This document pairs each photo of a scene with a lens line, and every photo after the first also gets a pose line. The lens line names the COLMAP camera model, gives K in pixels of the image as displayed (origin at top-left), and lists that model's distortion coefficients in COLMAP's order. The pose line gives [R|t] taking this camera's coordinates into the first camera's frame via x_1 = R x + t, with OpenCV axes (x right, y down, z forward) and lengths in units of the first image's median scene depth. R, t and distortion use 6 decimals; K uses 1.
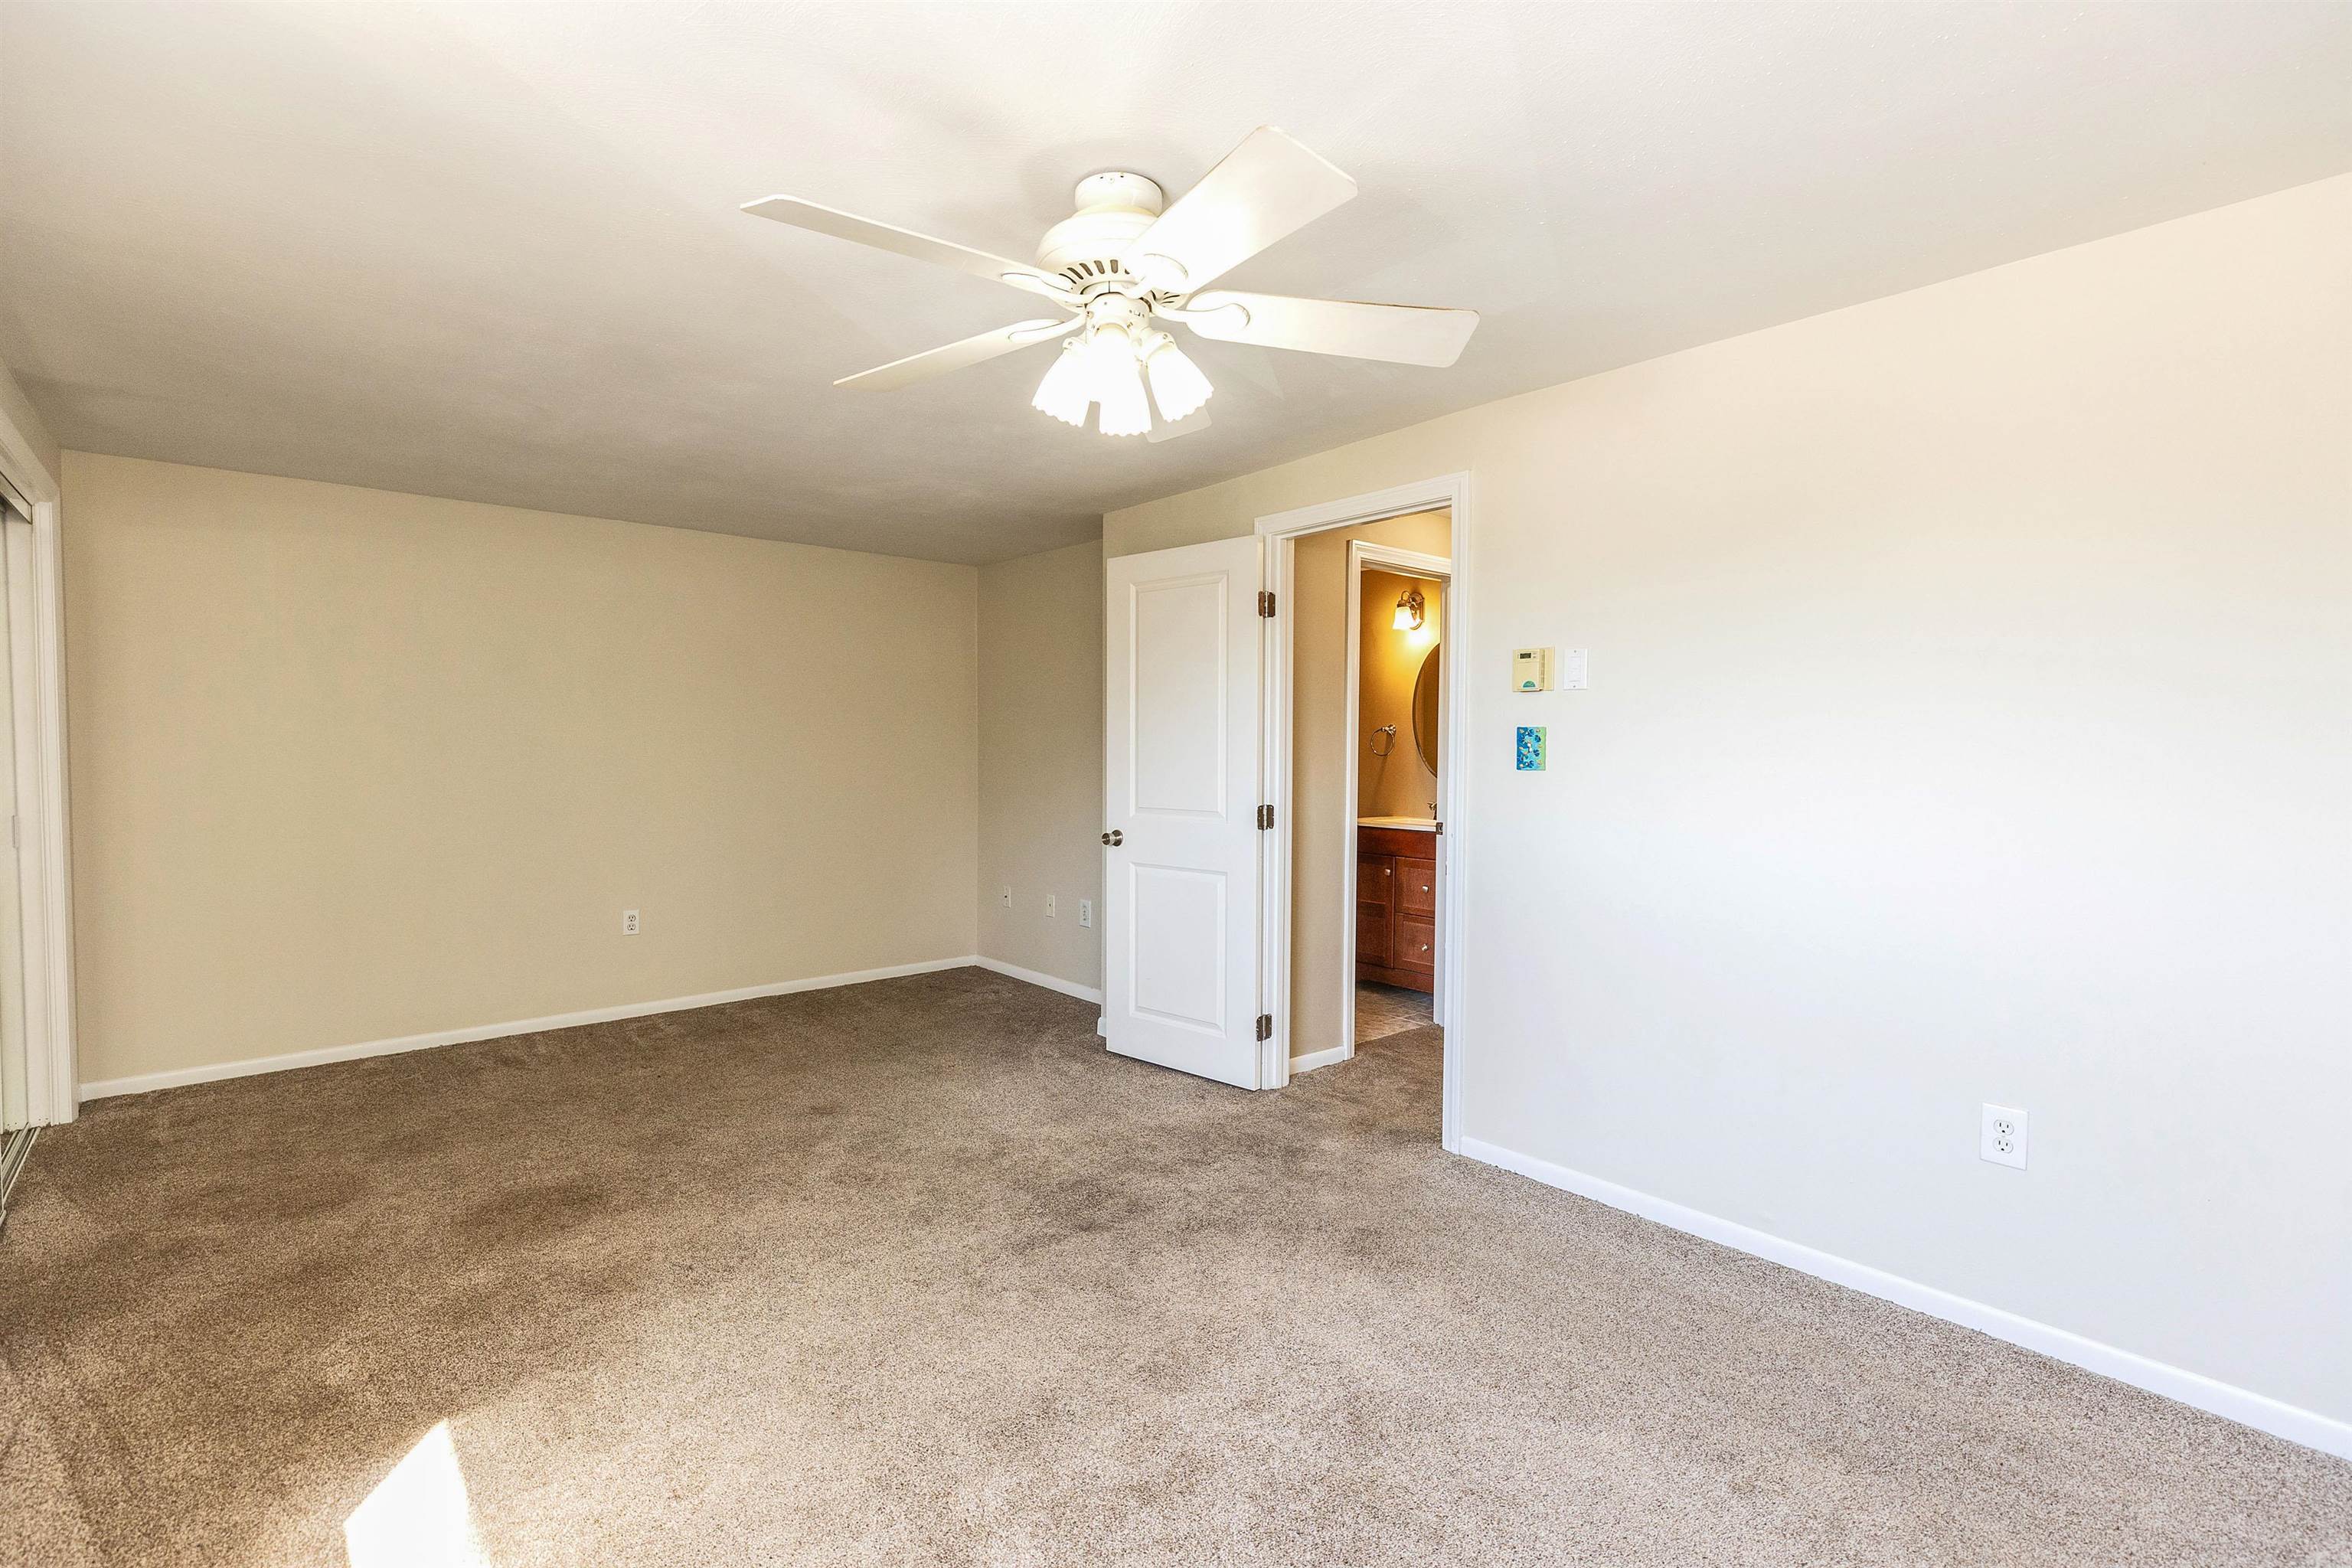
lens RADIAL K [[1060.7, 0, 1152.7], [0, 1060.7, 794.2], [0, 0, 1]] dist [0.008005, -0.001213]
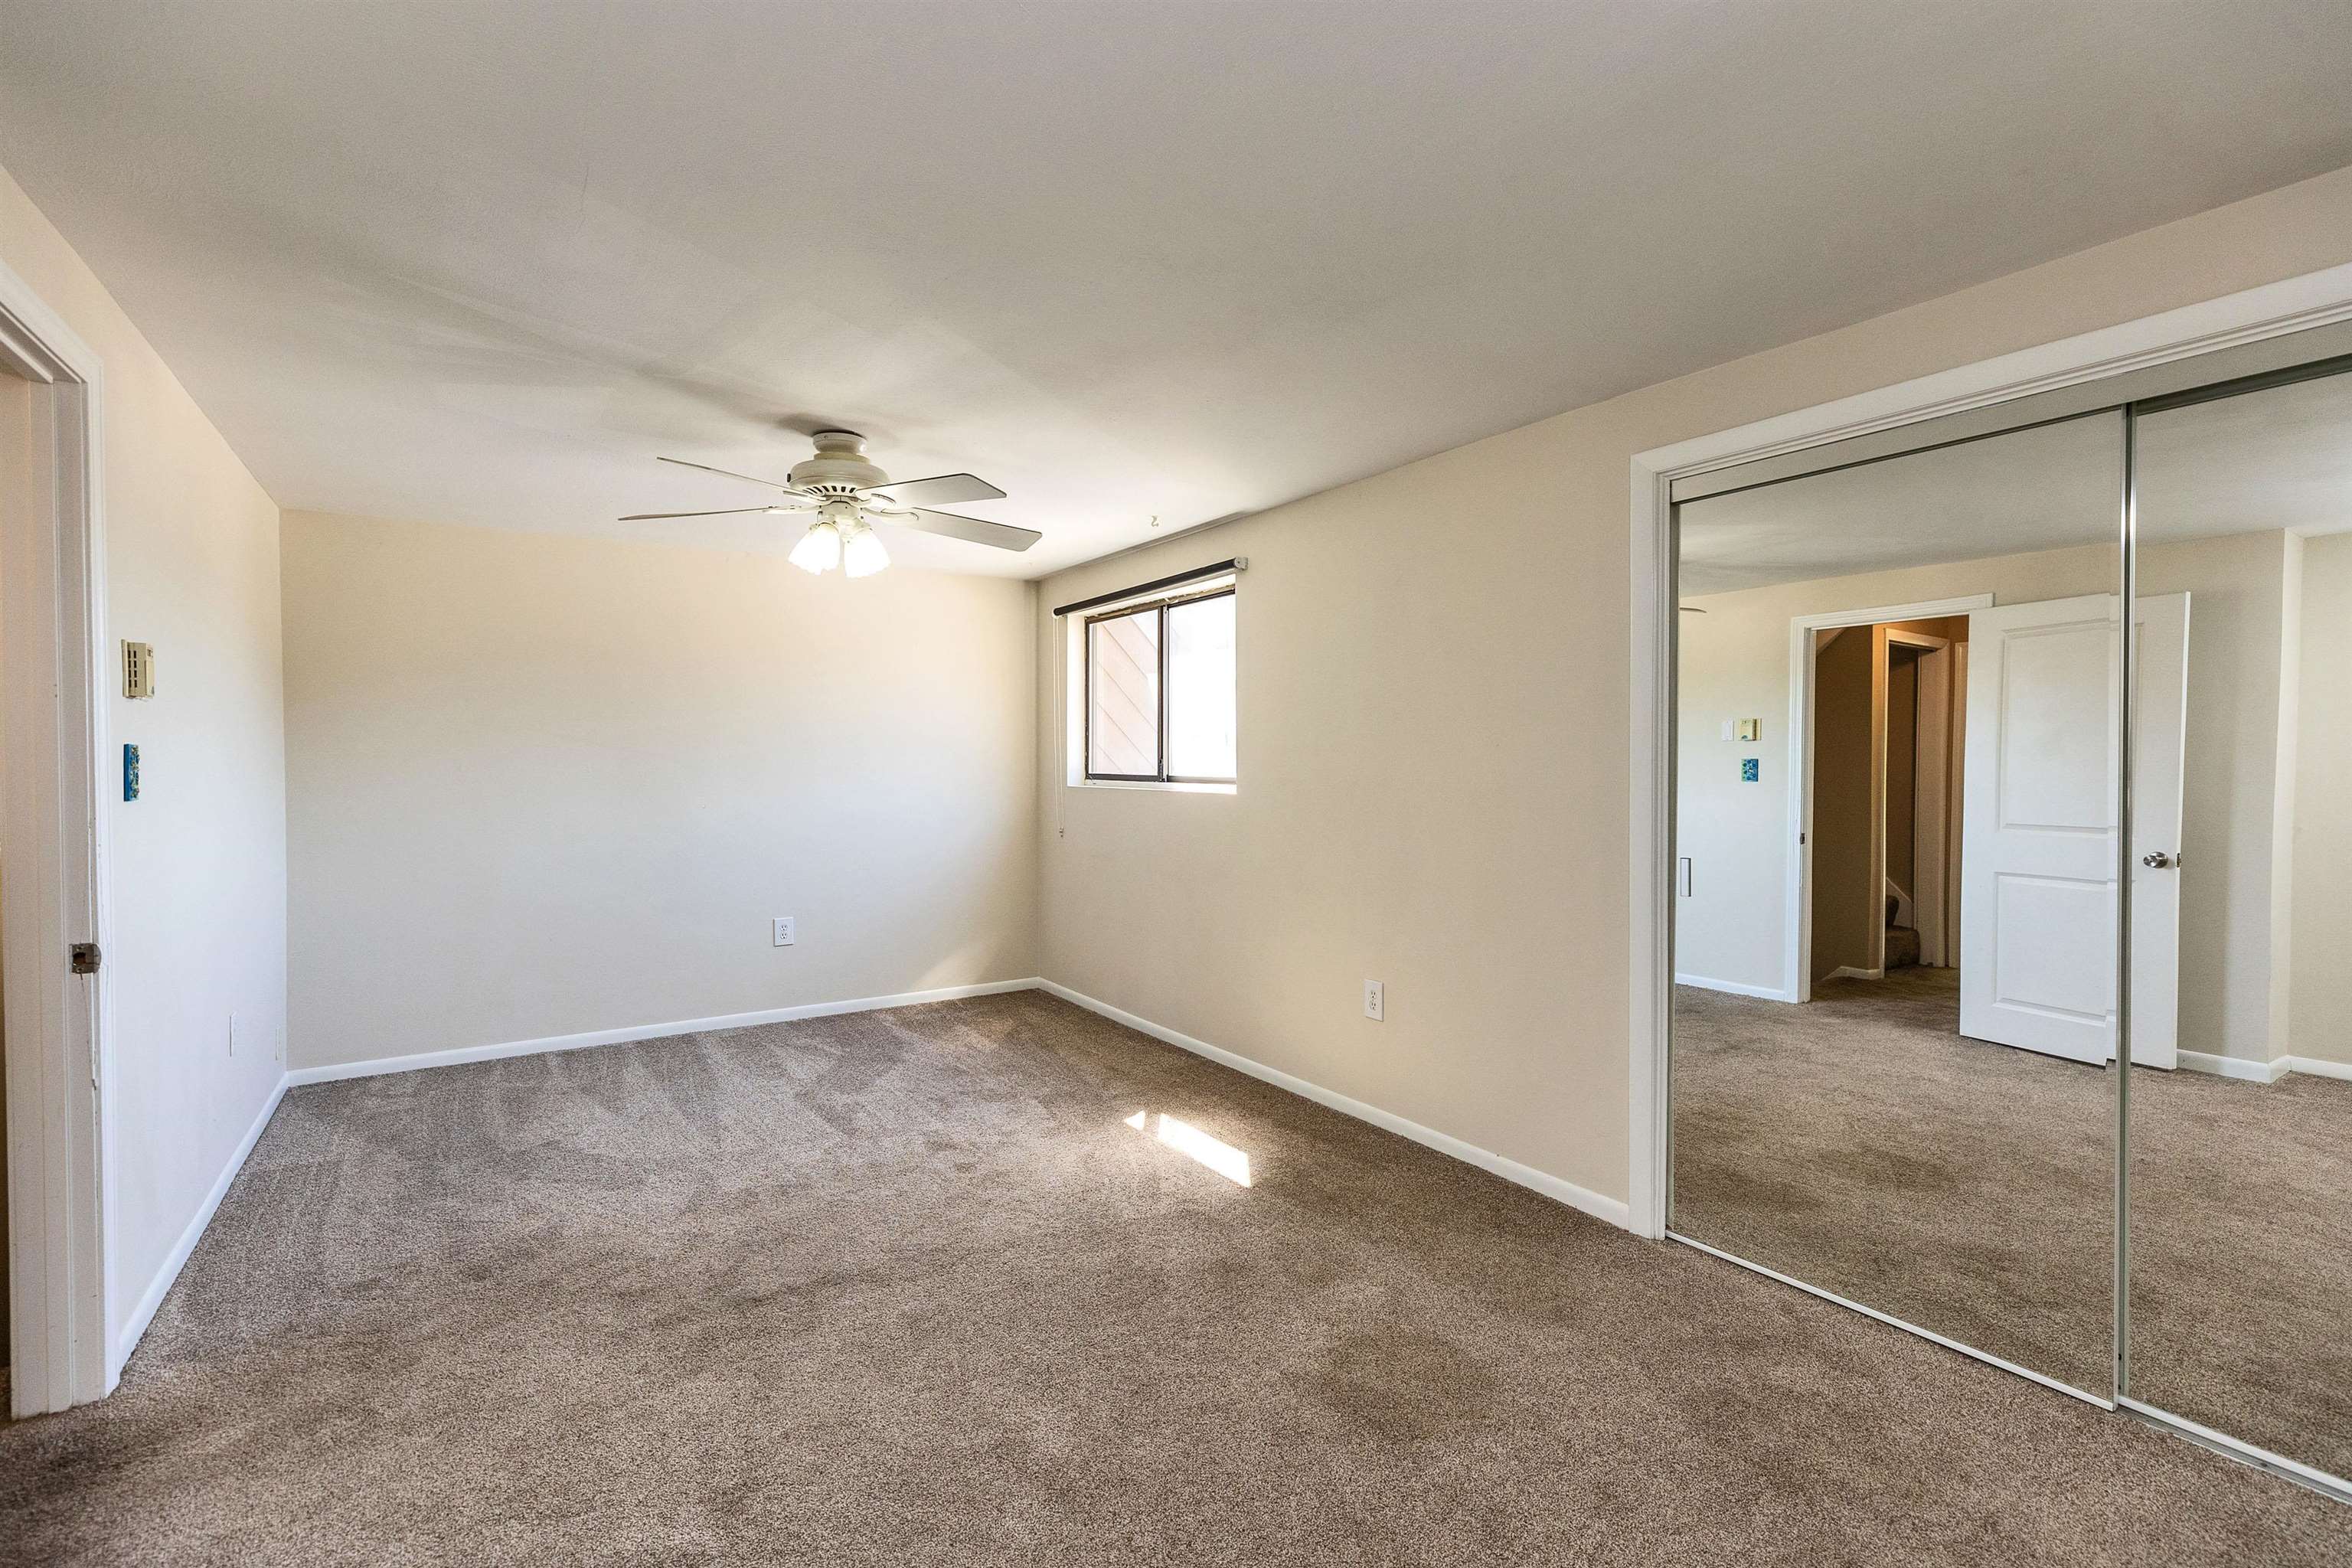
lens RADIAL K [[1060.7, 0, 1177.2], [0, 1060.7, 779.0], [0, 0, 1]] dist [0.008005, -0.001213]
pose [[-0.992074, -0.008315, 0.125383, -0.480584], [-0.000885, 0.998246, 0.059197, -0.083926], [-0.125655, 0.058617, -0.990341, 1.645967]]
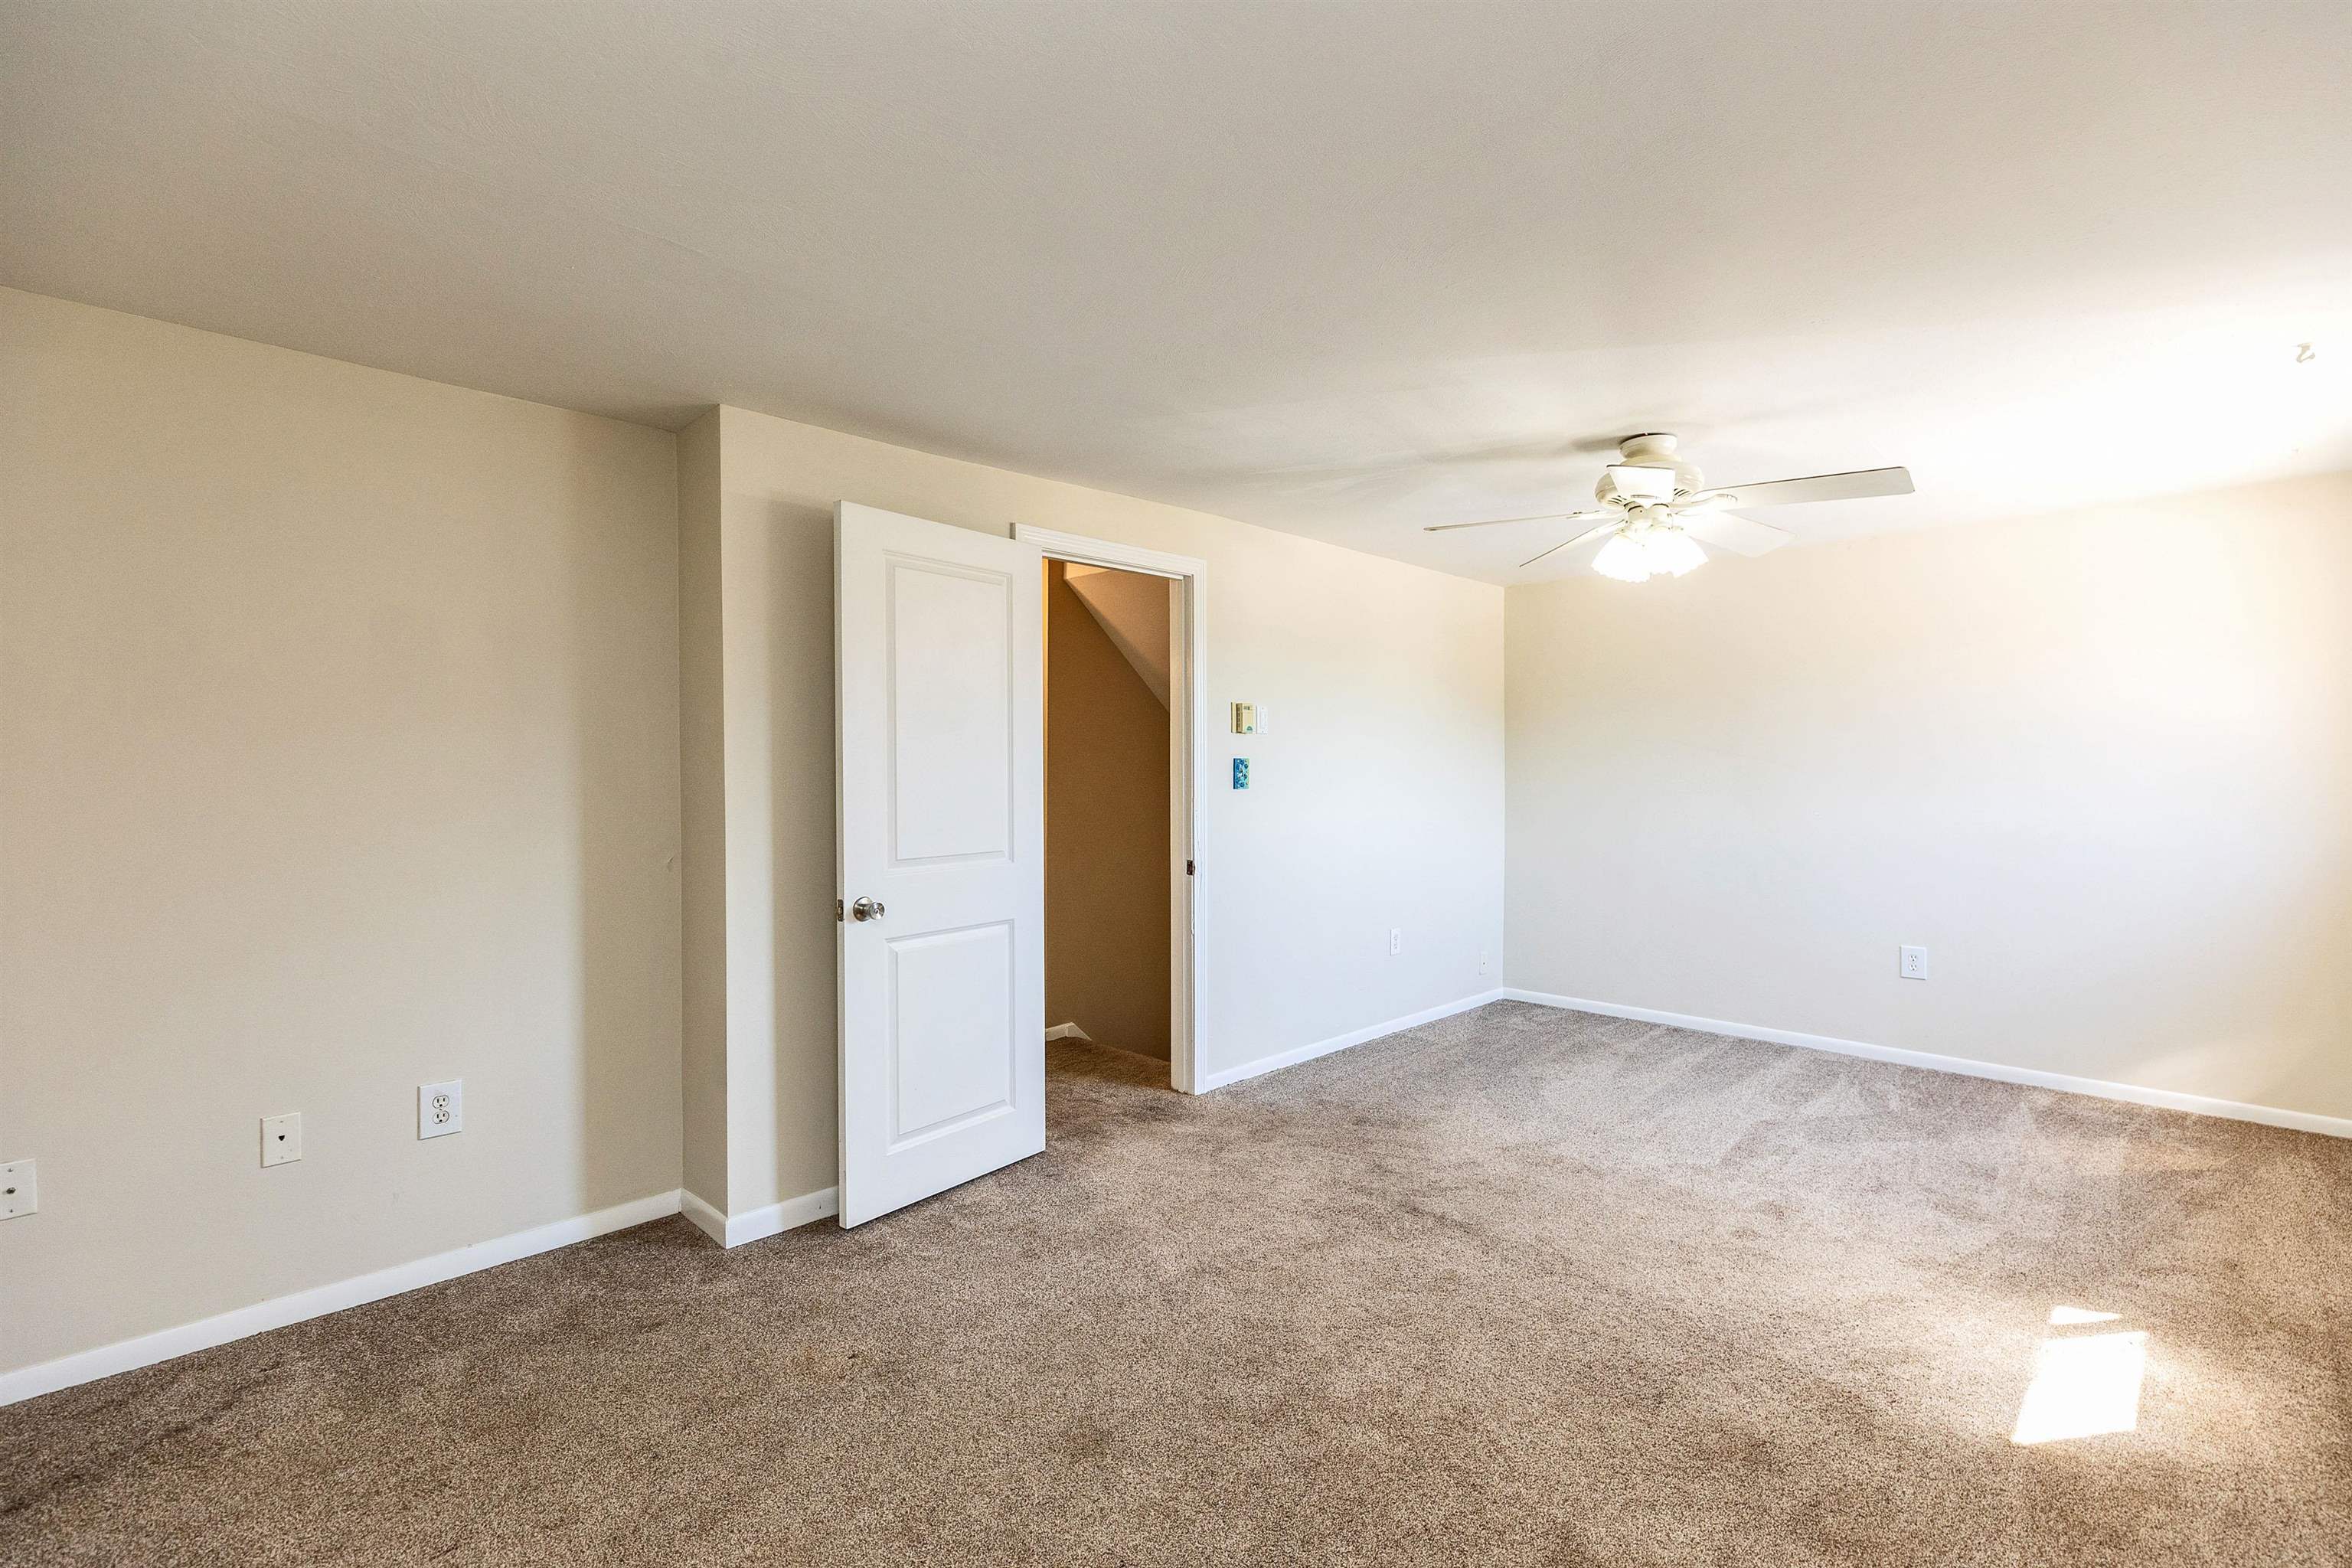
lens RADIAL K [[1060.7, 0, 1179.7], [0, 1060.7, 770.0], [0, 0, 1]] dist [0.008005, -0.001213]
pose [[-0.078678, -0.007393, 0.996873, -1.031368], [0.043627, 0.998989, 0.010852, -0.066042], [-0.995945, 0.044345, -0.078276, 1.177006]]
